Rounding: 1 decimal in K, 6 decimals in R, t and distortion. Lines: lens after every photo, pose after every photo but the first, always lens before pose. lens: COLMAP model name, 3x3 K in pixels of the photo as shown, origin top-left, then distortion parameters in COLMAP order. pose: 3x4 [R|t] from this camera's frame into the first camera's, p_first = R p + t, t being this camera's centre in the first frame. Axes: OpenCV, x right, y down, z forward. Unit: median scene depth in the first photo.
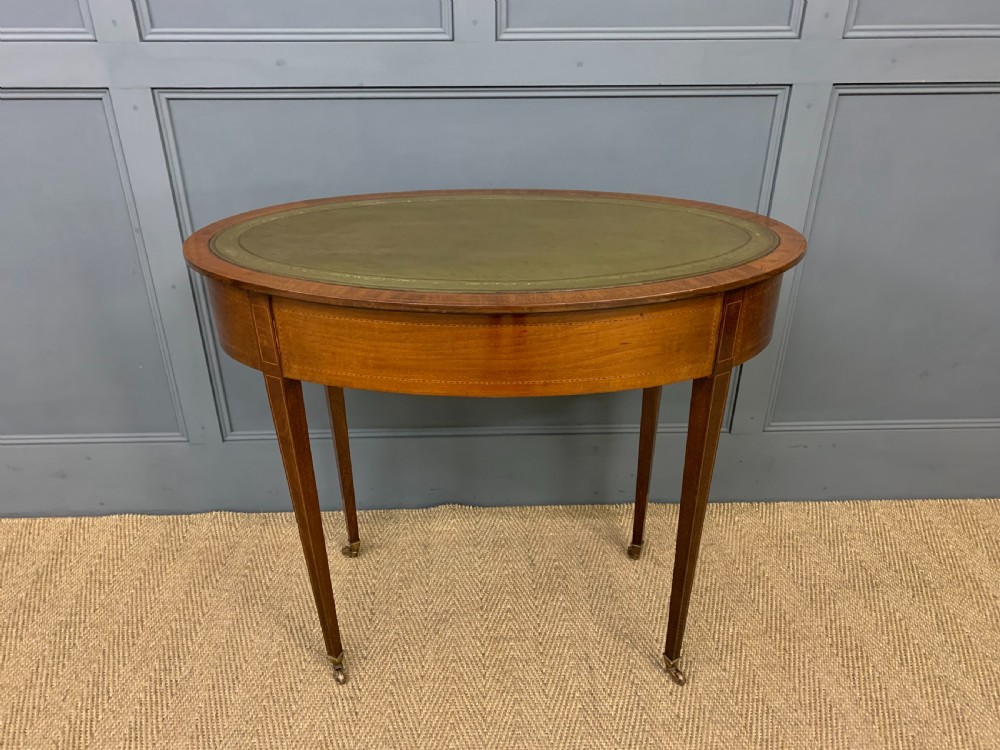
lens RADIAL K [[758.6, 0, 492.6], [0, 758.6, 371.4], [0, 0, 1]] dist [0.003209, 0.005331]
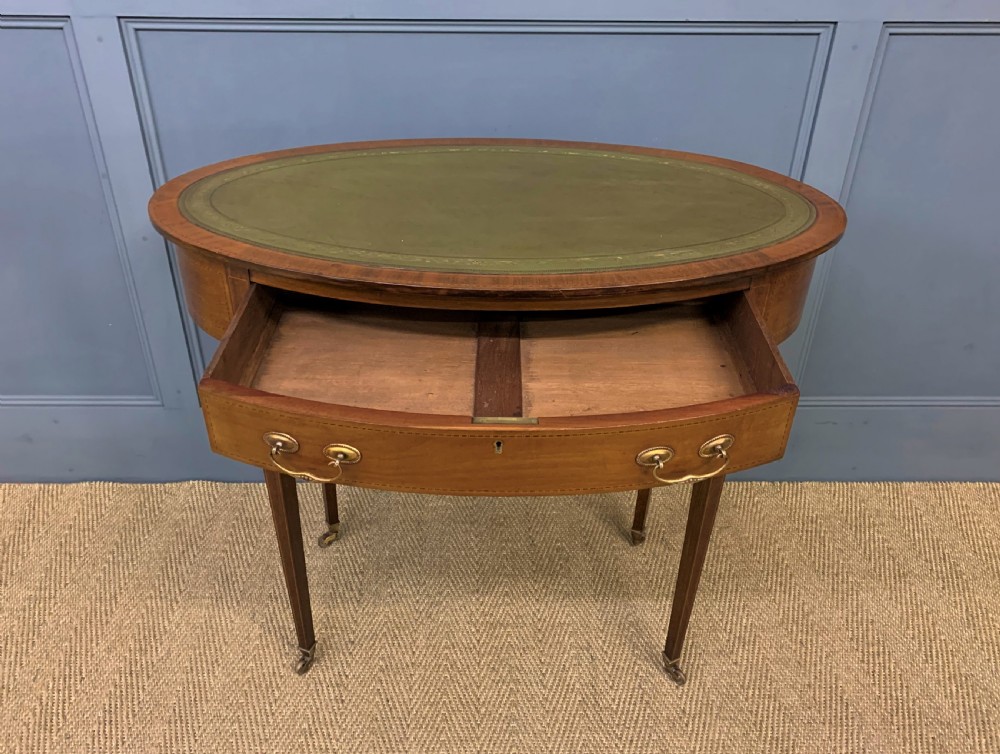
lens RADIAL K [[833.2, 0, 487.7], [0, 833.2, 373.4], [0, 0, 1]] dist [-0.002665, 0.014308]
pose [[0.999785, 0.018106, -0.010117, 0.003843], [-0.017367, 0.997478, 0.068823, -0.027898], [0.011338, -0.068633, 0.997578, -0.003144]]
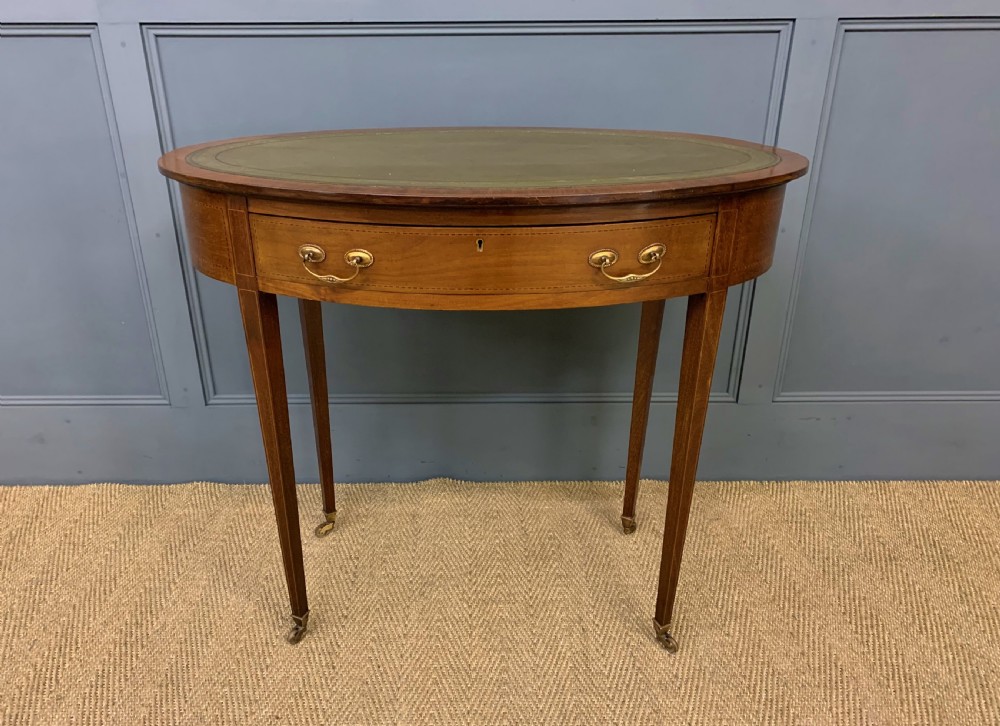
lens RADIAL K [[799.5, 0, 479.5], [0, 799.5, 386.6], [0, 0, 1]] dist [0.000694, 0.010537]
pose [[0.999519, 0.008828, -0.029724, 0.026140], [-0.010247, 0.998798, -0.047924, 0.135172], [0.029265, 0.048206, 0.998409, -0.005061]]
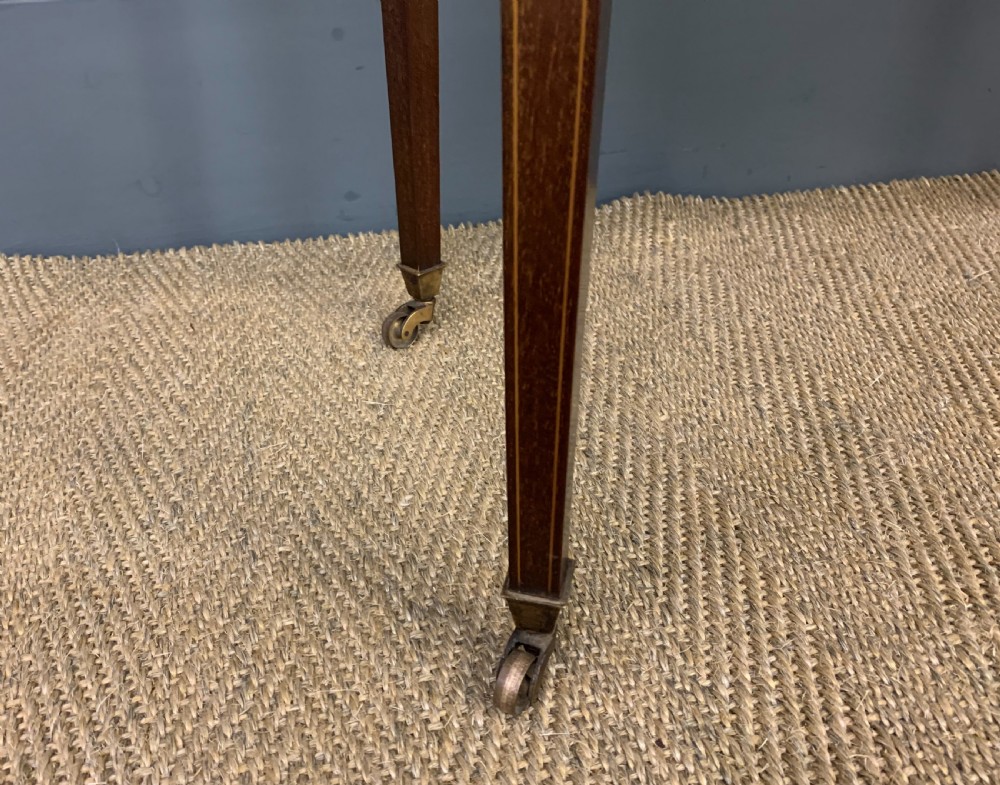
lens RADIAL K [[926.2, 0, 434.5], [0, 926.2, 392.7], [0, 0, 1]] dist [0.003748, 0.002654]
pose [[0.991730, -0.092748, 0.088709, -0.255693], [0.087101, 0.994040, 0.065552, 0.290524], [-0.094260, -0.057283, 0.993898, 0.703818]]
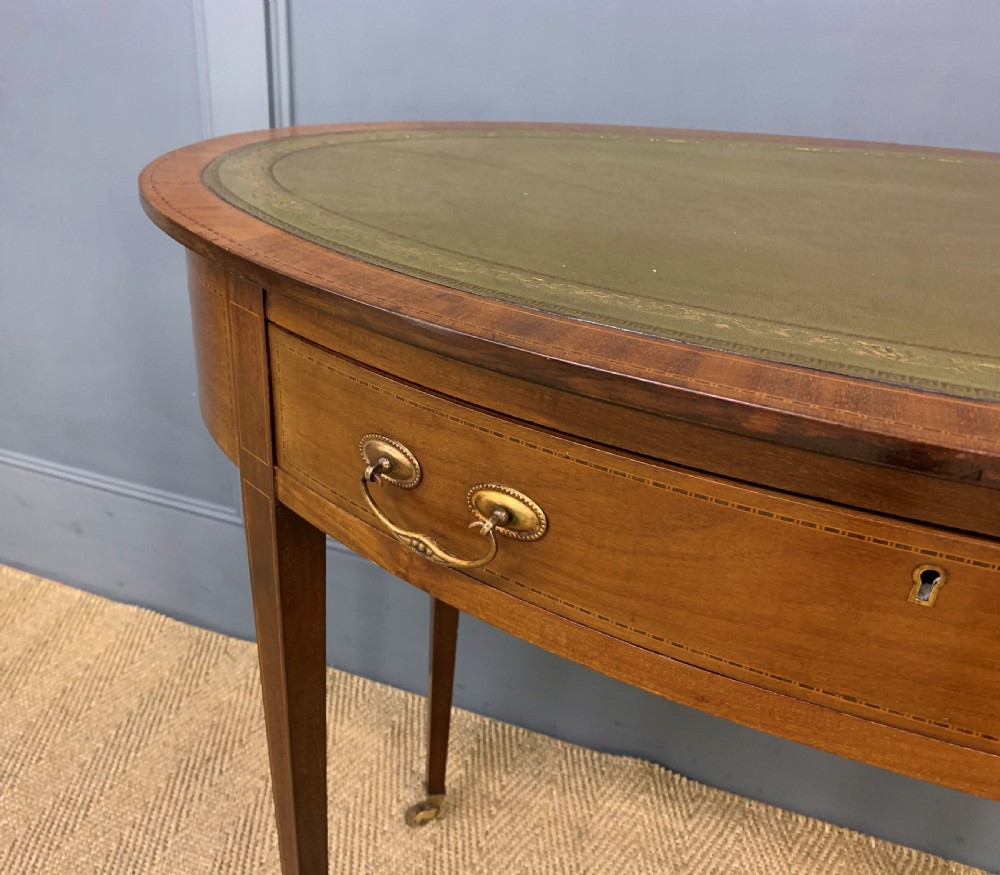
lens RADIAL K [[896.4, 0, 408.7], [0, 896.4, 426.1], [0, 0, 1]] dist [-0.004442, 0.005078]
pose [[0.911378, 0.203230, -0.357894, -0.037715], [-0.213288, 0.976920, 0.011605, -0.030966], [0.351992, 0.065758, 0.933690, 0.423749]]
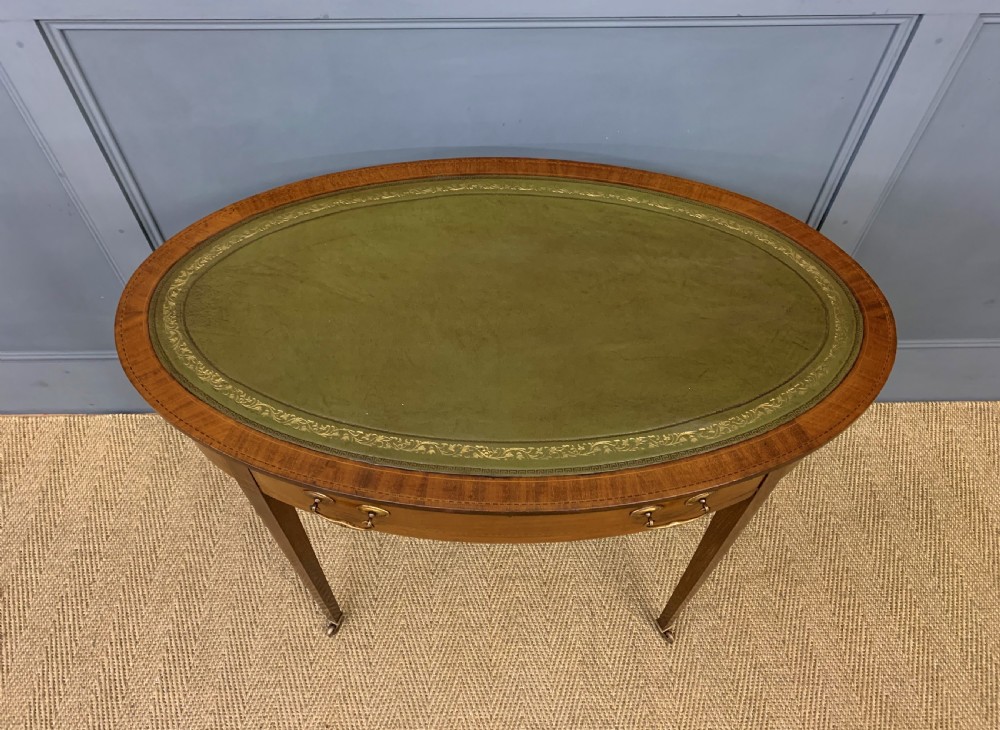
lens RADIAL K [[762.7, 0, 497.1], [0, 762.7, 343.4], [0, 0, 1]] dist [0.008445, 0.001130]
pose [[0.999932, 0.011646, -0.000226, -0.005657], [-0.010465, 0.906723, 0.421597, -0.379273], [0.005115, -0.421566, 0.906783, 0.197864]]
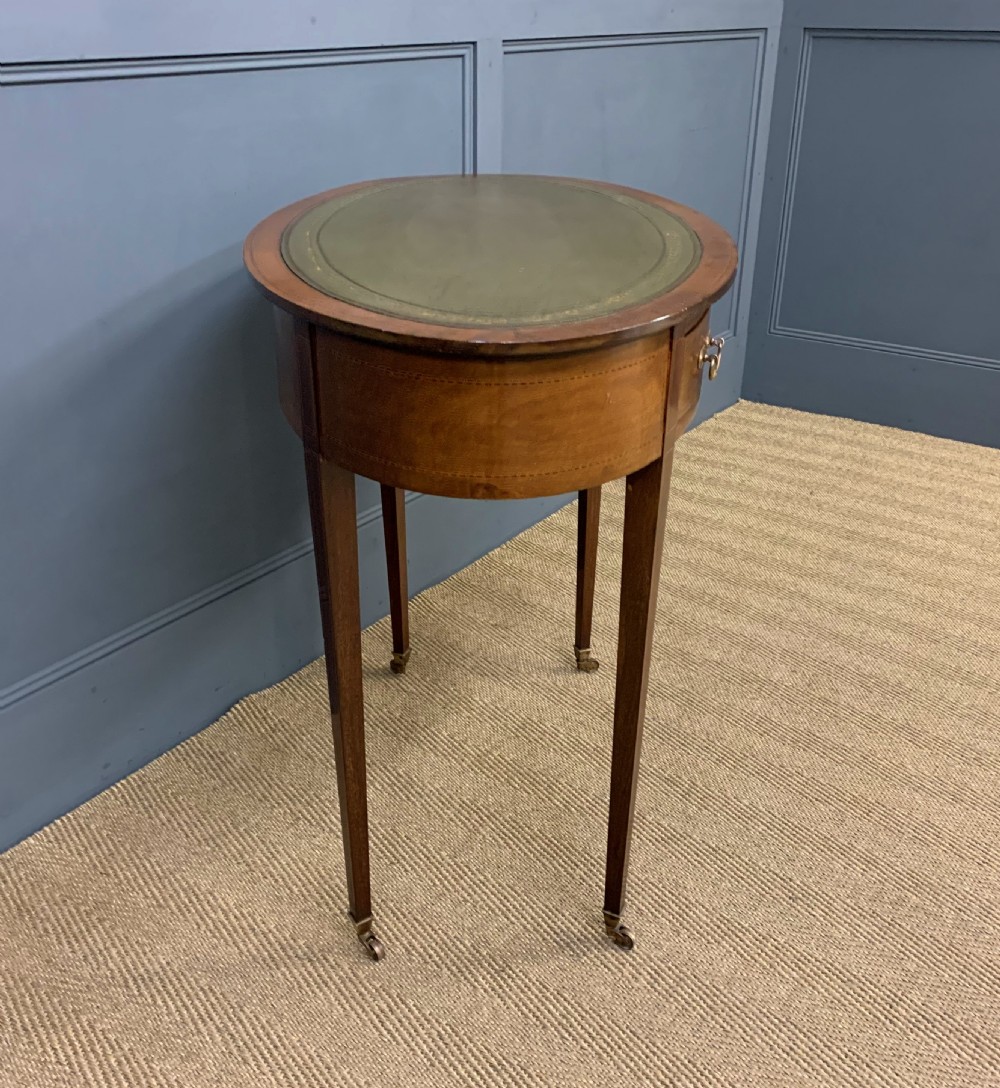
lens RADIAL K [[1159.1, 0, 524.1], [0, 1159.1, 570.6], [0, 0, 1]] dist [-0.010129, -0.002227]
pose [[0.584706, -0.357620, 0.728167, -0.770734], [0.379022, 0.914028, 0.144553, 0.021123], [-0.717260, 0.191470, 0.669983, 0.145317]]
